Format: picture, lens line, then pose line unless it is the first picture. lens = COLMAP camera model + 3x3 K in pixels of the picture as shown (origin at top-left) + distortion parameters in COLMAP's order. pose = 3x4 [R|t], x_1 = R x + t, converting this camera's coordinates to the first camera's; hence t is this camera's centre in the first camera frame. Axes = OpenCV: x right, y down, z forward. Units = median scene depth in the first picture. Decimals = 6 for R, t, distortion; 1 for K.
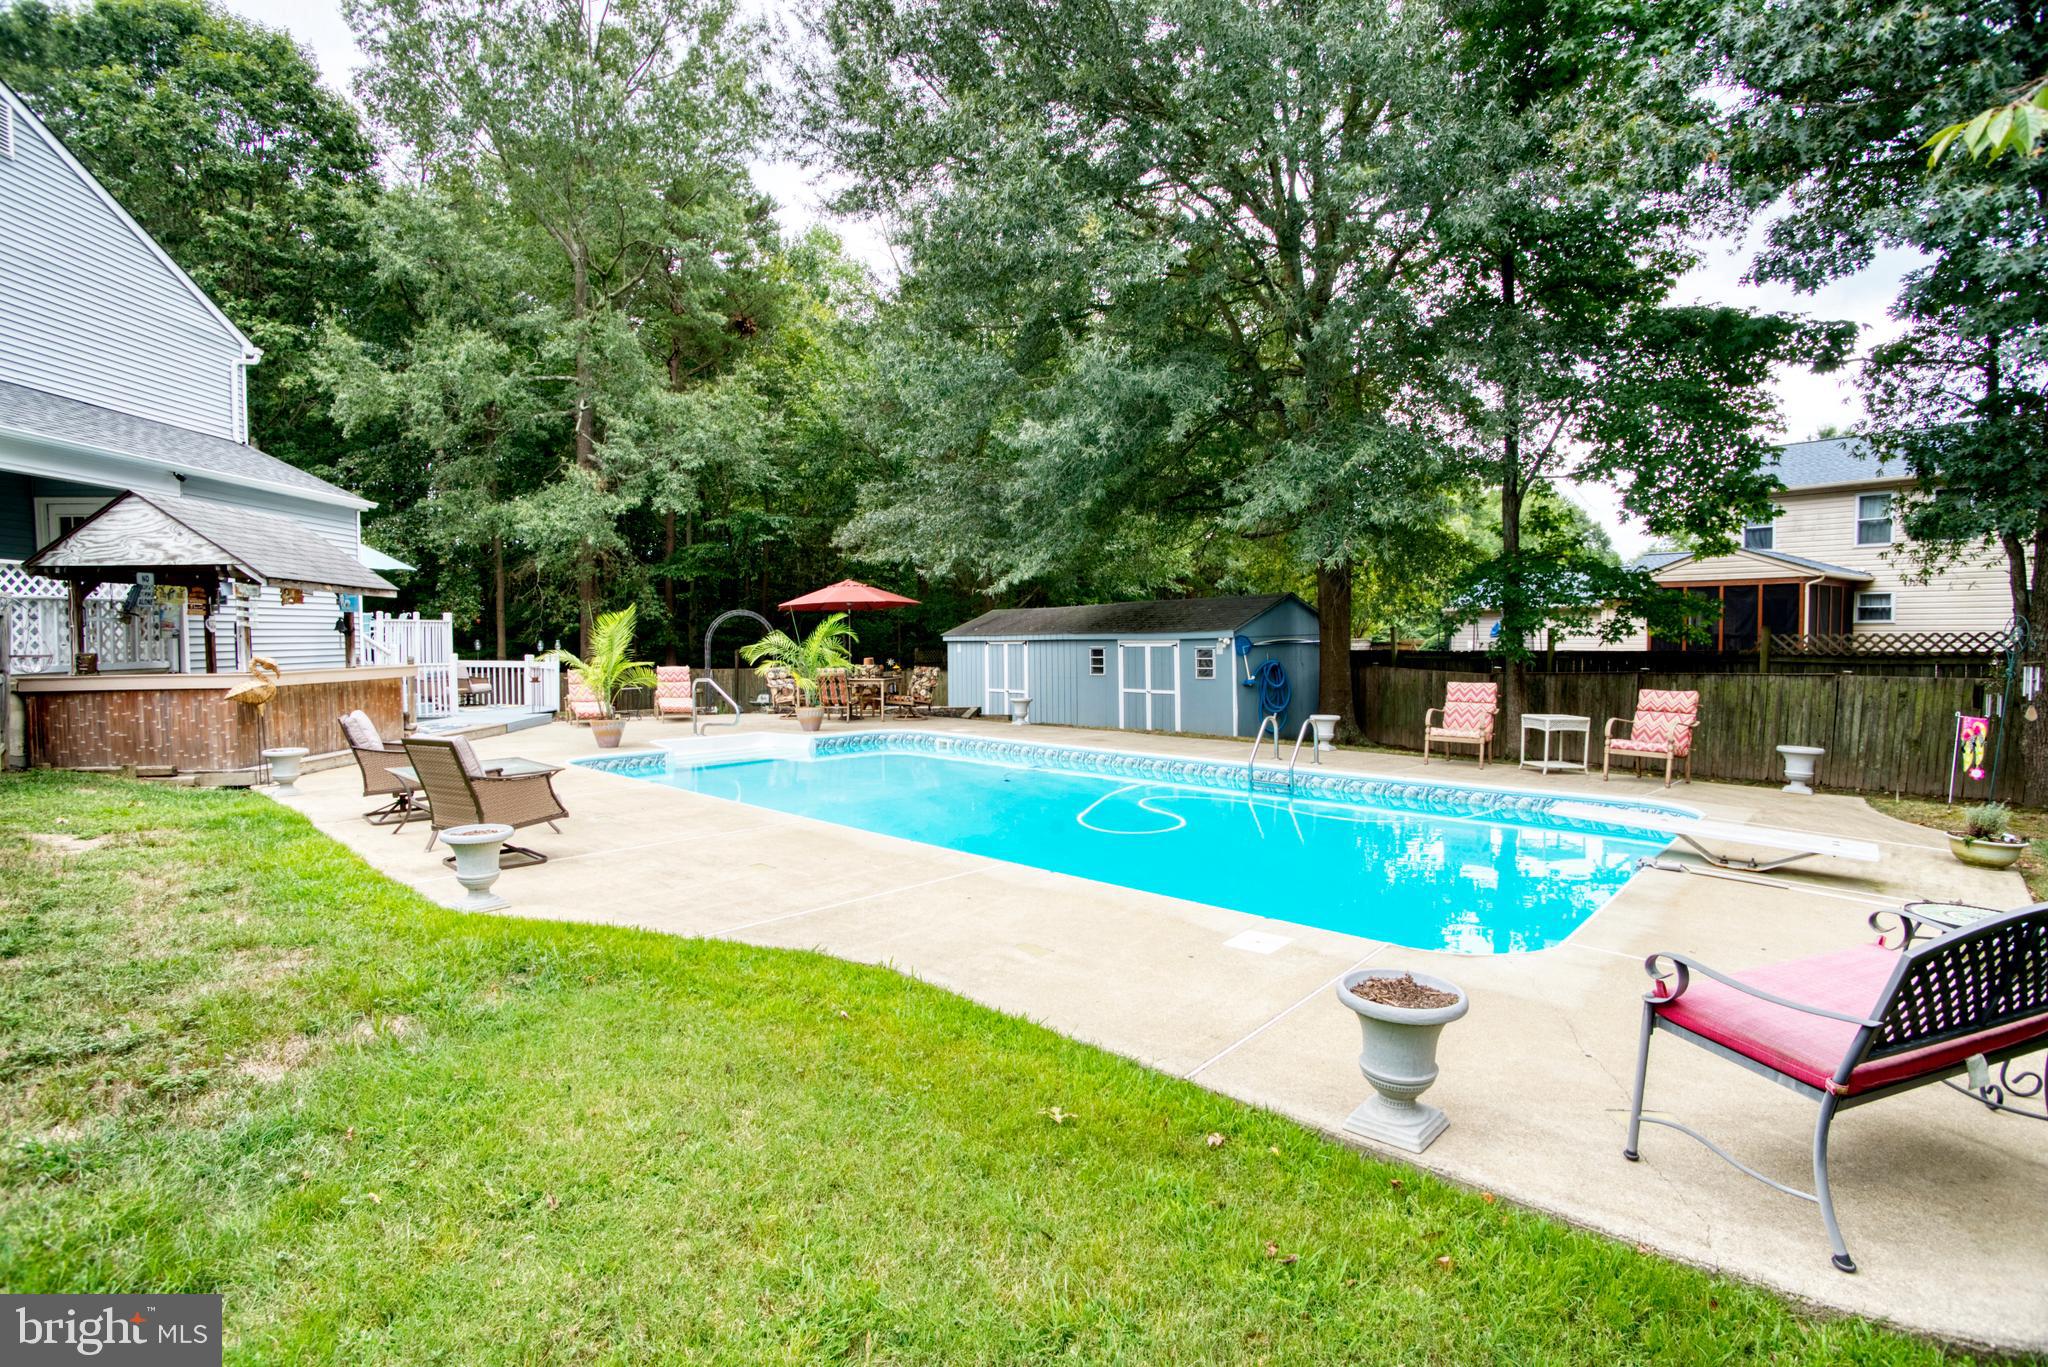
lens RADIAL K [[1022.9, 0, 1036.6], [0, 1022.9, 668.2], [0, 0, 1]] dist [-0.061688, 0.020354]
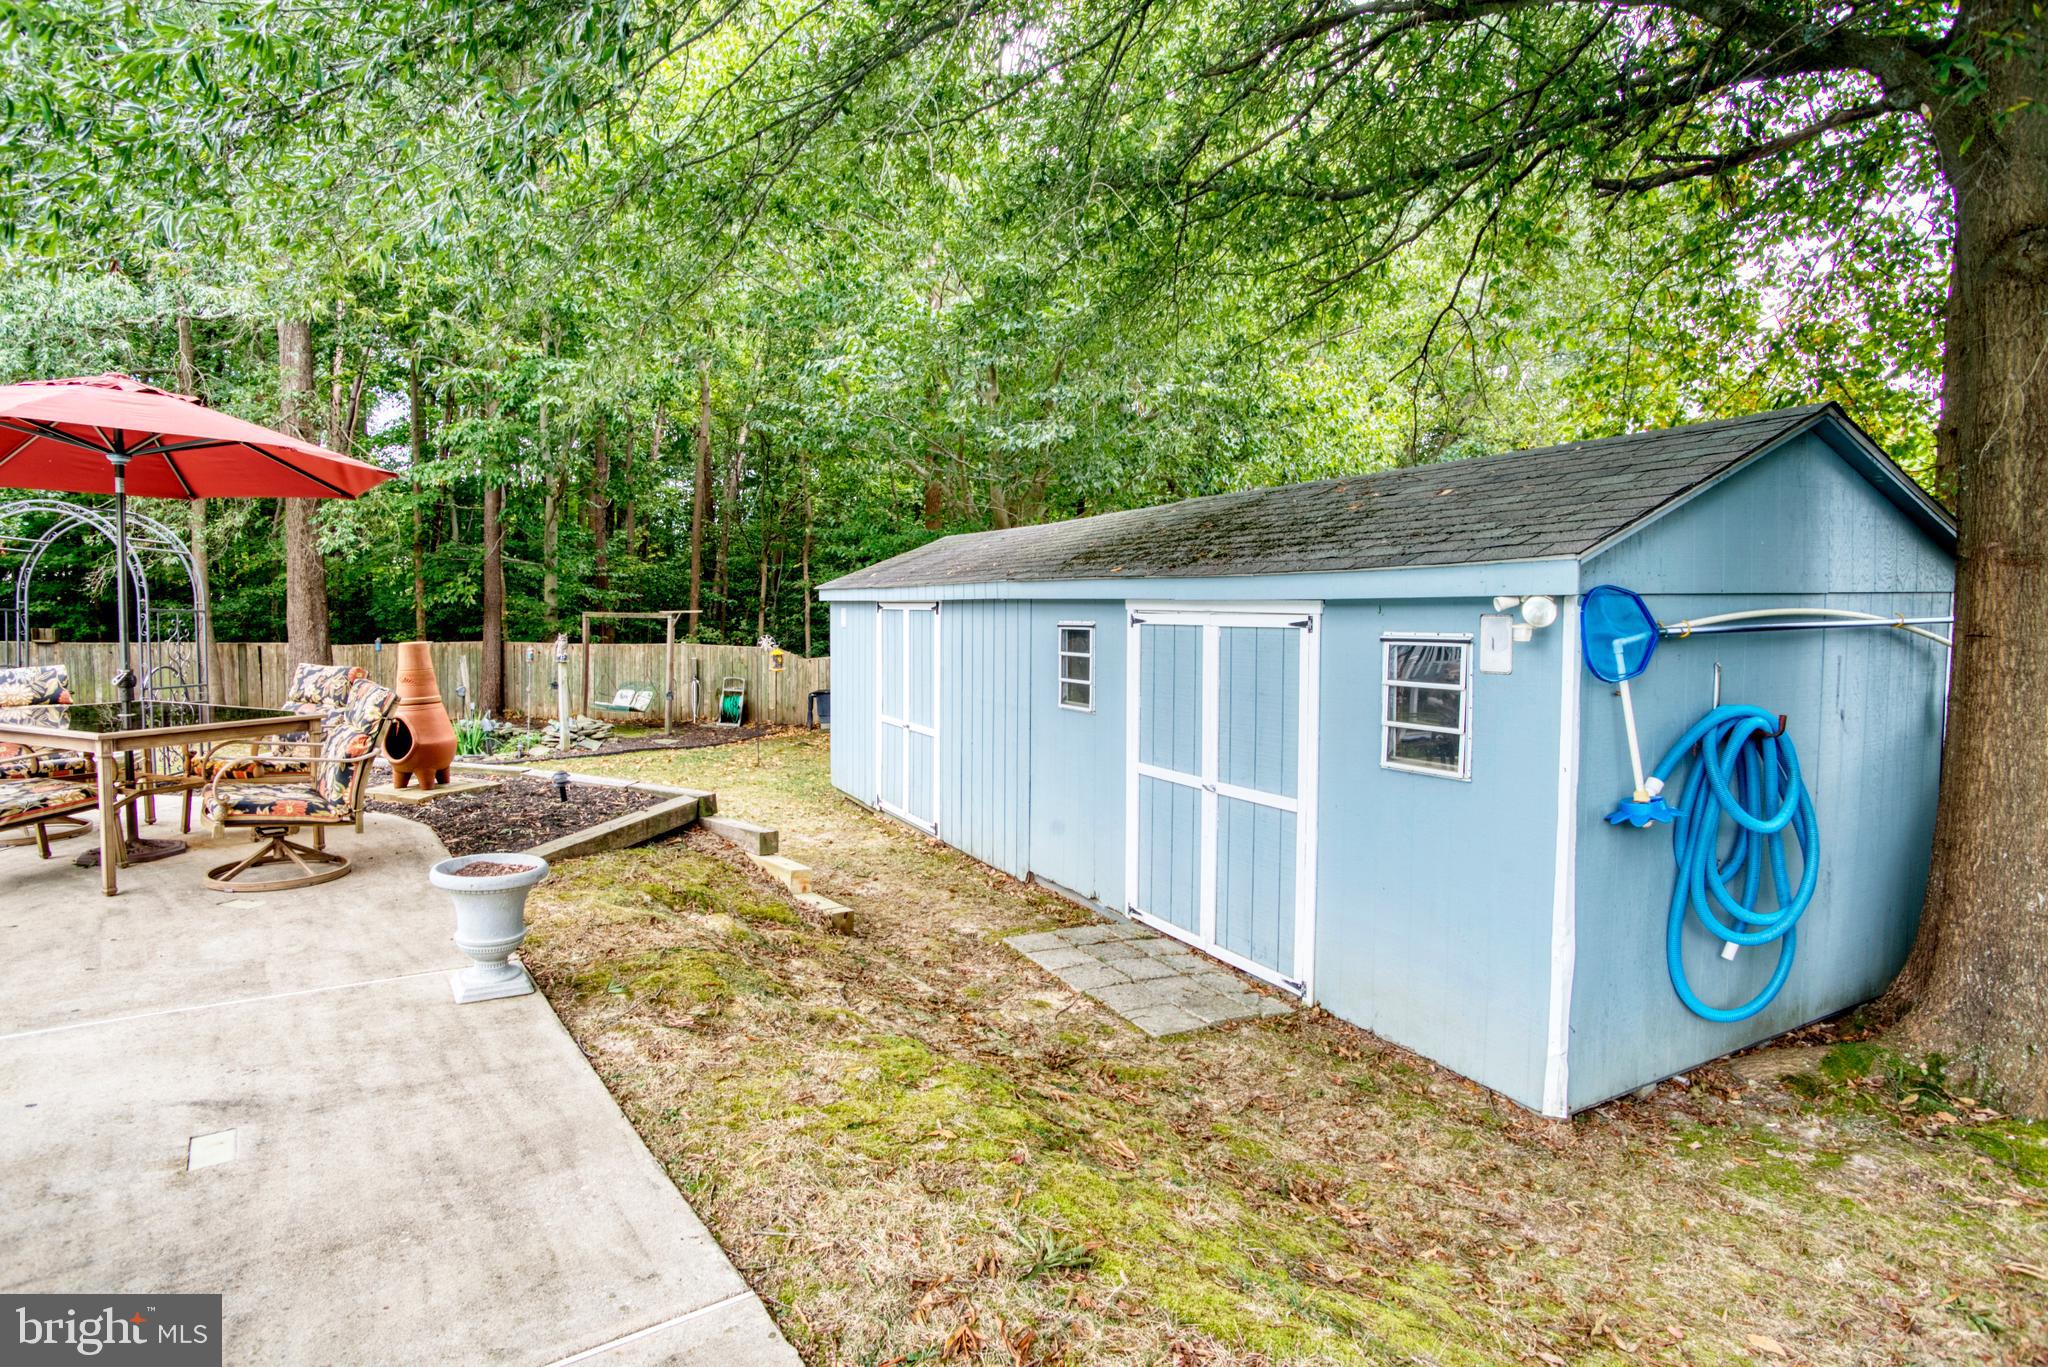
lens RADIAL K [[1067.3, 0, 1027.0], [0, 1067.3, 678.9], [0, 0, 1]] dist [-0.031925, 0.009089]
pose [[0.977987, 0.034302, -0.205828, 0.127601], [-0.026235, 0.998782, 0.041796, -0.018414], [0.207011, -0.035476, 0.977695, 0.756490]]
